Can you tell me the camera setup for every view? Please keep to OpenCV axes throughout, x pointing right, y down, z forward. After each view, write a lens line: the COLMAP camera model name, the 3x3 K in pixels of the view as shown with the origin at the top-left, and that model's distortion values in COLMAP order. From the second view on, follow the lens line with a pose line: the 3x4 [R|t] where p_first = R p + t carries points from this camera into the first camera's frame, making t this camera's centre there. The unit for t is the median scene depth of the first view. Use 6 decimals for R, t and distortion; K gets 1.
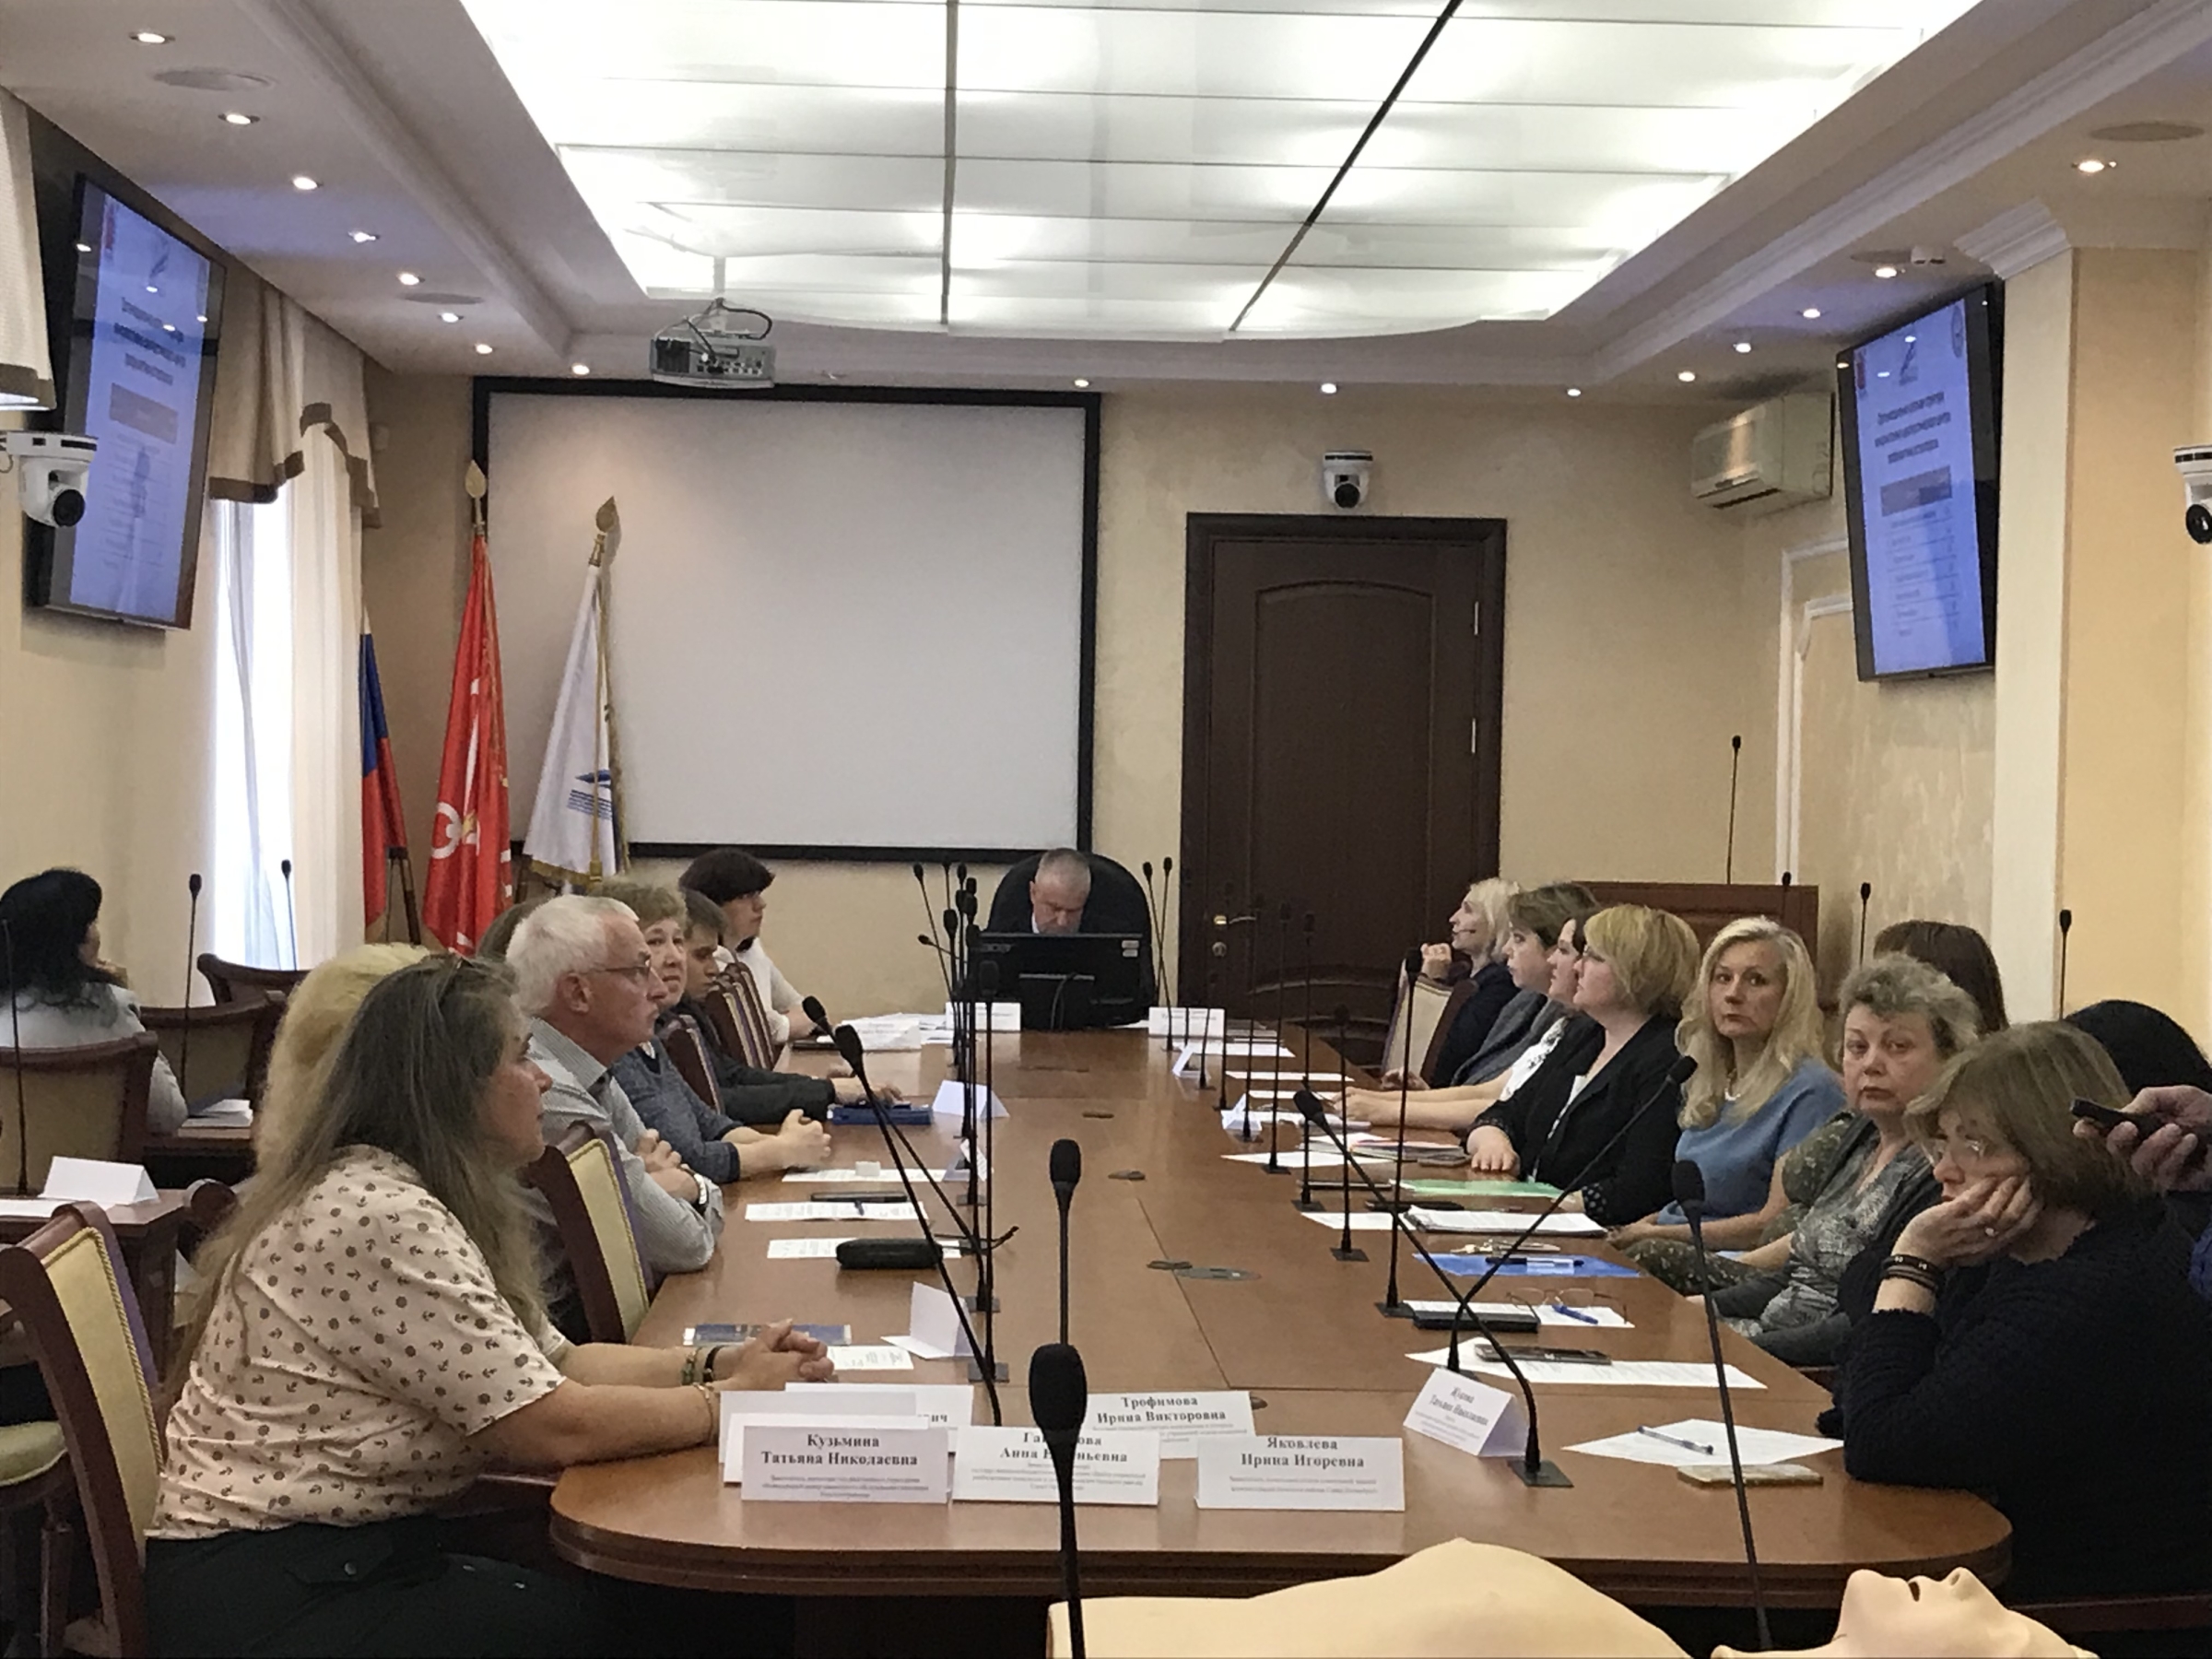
lens RADIAL K [[4112.8, 0, 1106.0], [0, 4112.8, 829.5], [0, 0, 1]] dist [0.411769, 0.026576]
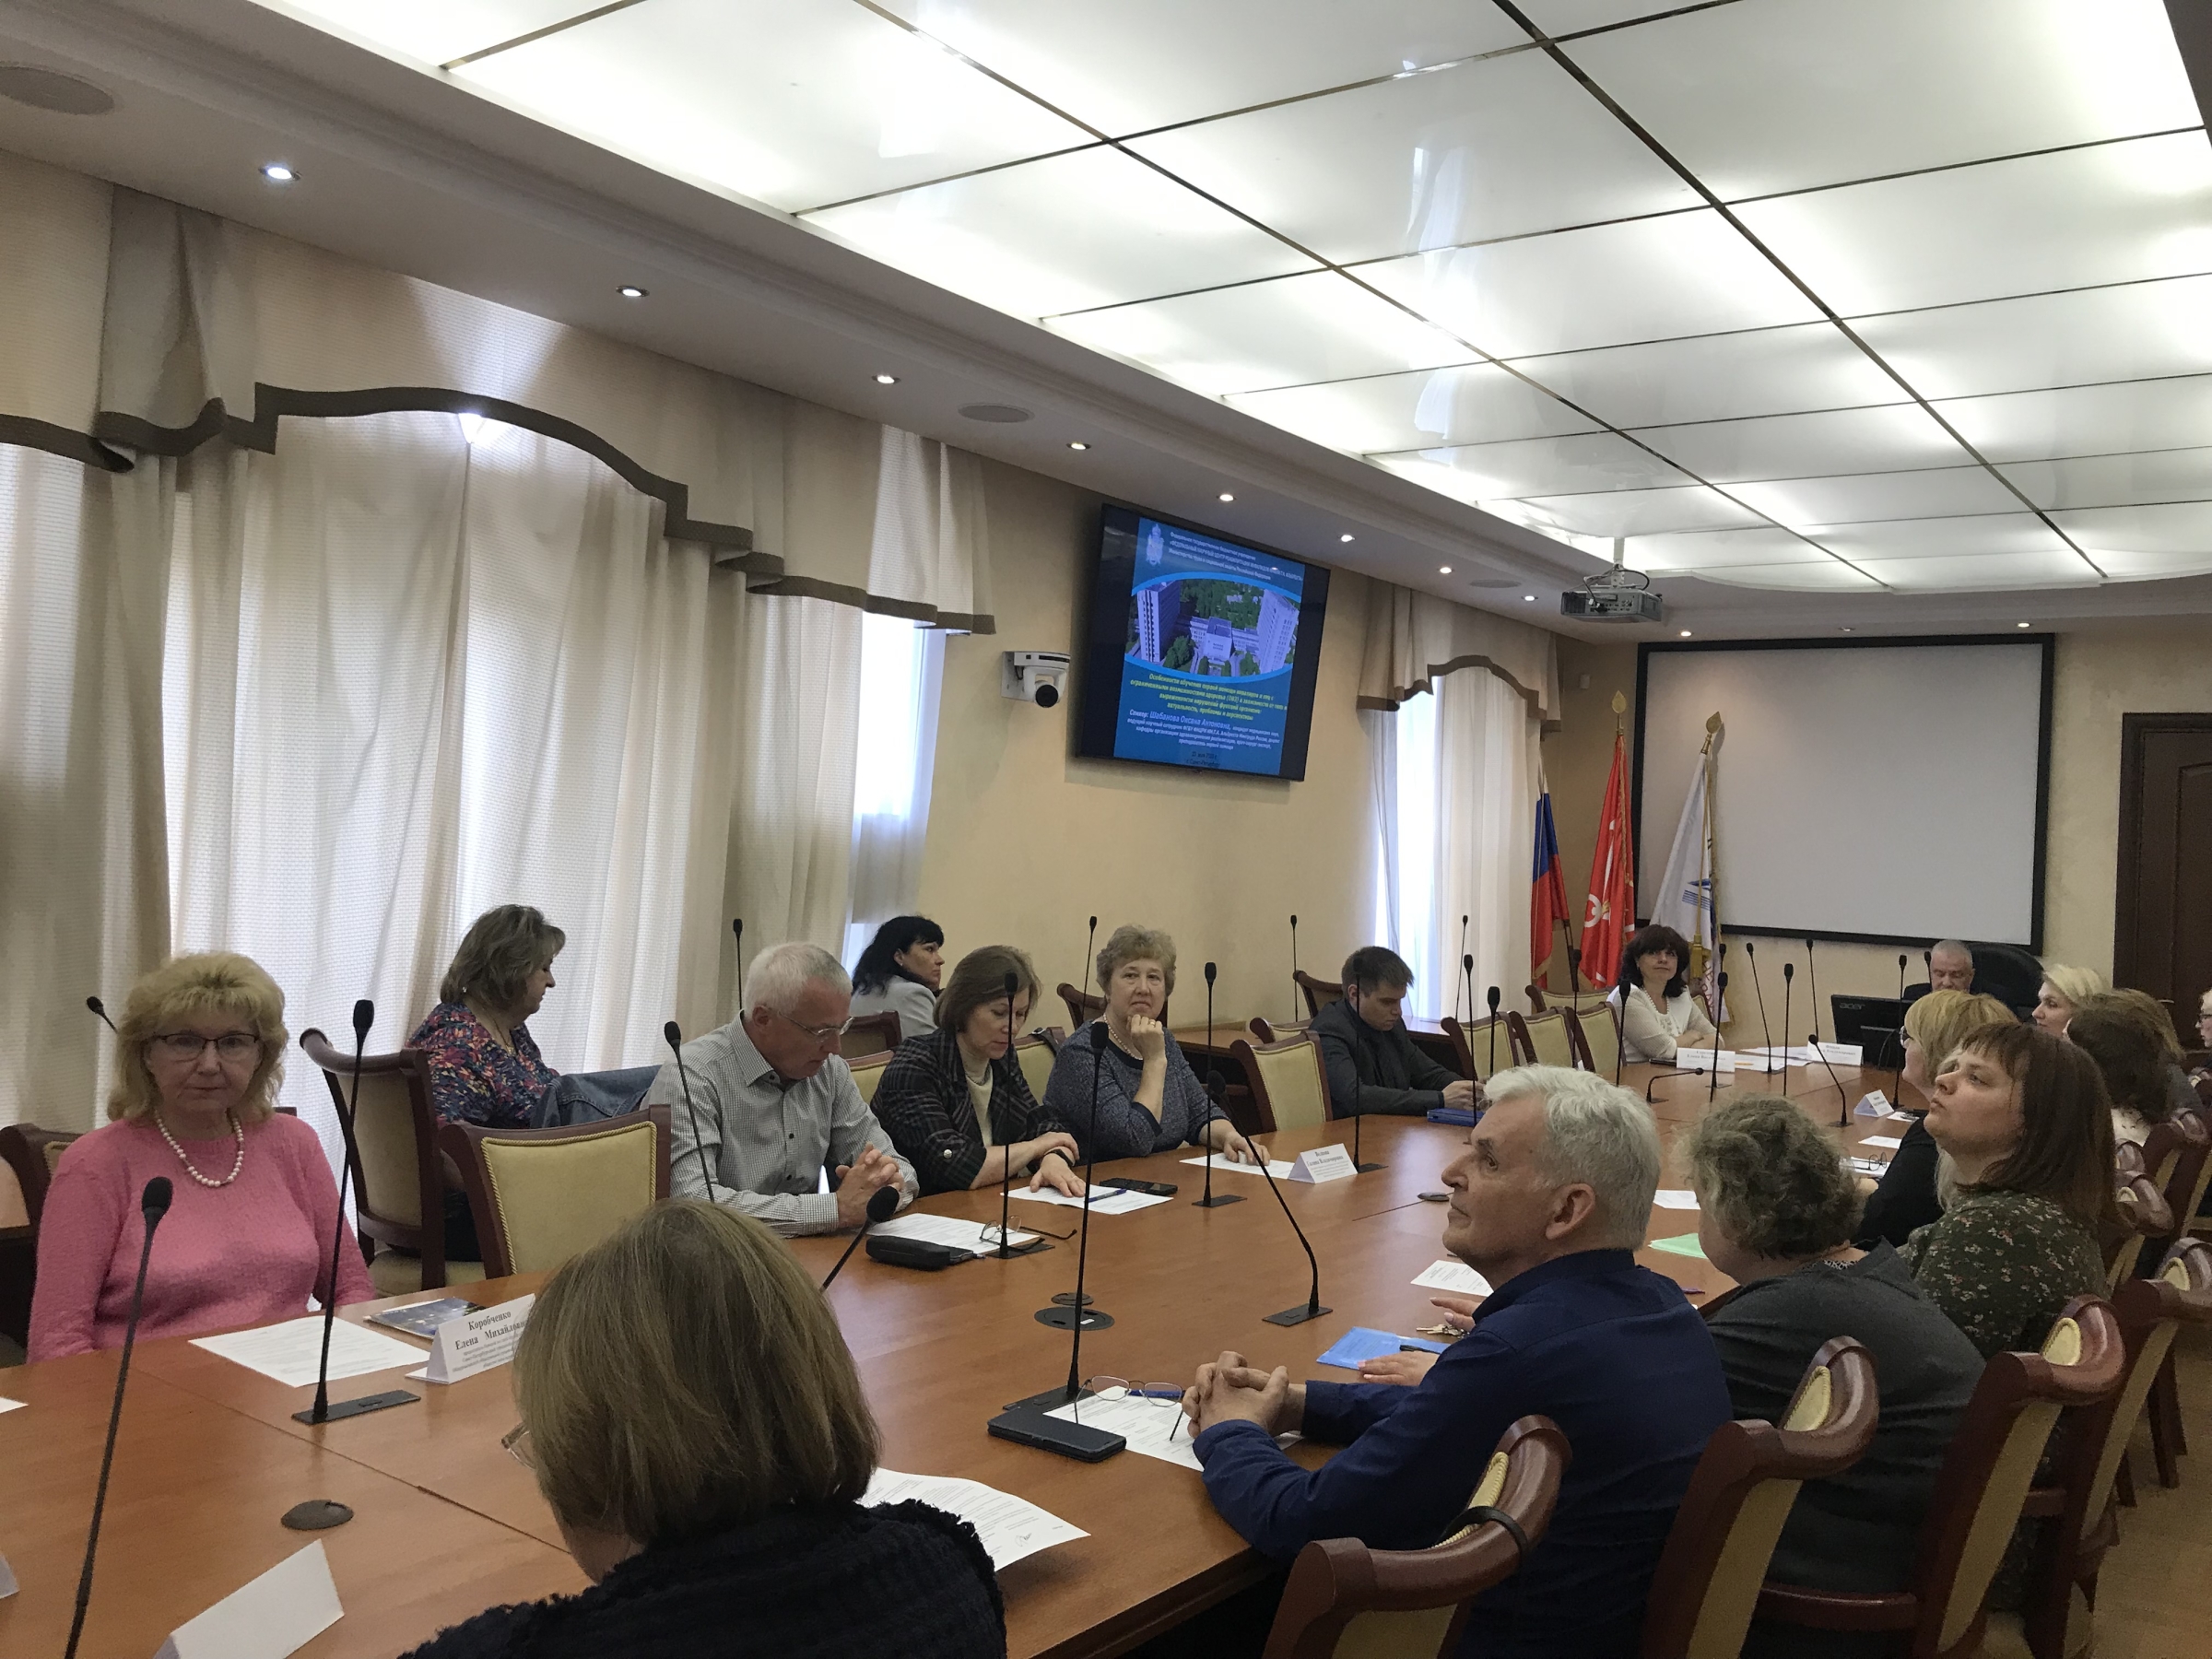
lens RADIAL K [[1823.0, 0, 1106.0], [0, 1823.0, 829.5], [0, 0, 1]] dist [0.036351, 0.000134]
pose [[0.779108, 0.019551, -0.626585, 0.149947], [-0.046940, 0.998527, -0.027209, -0.003219], [0.625130, 0.050611, 0.778878, 0.300111]]
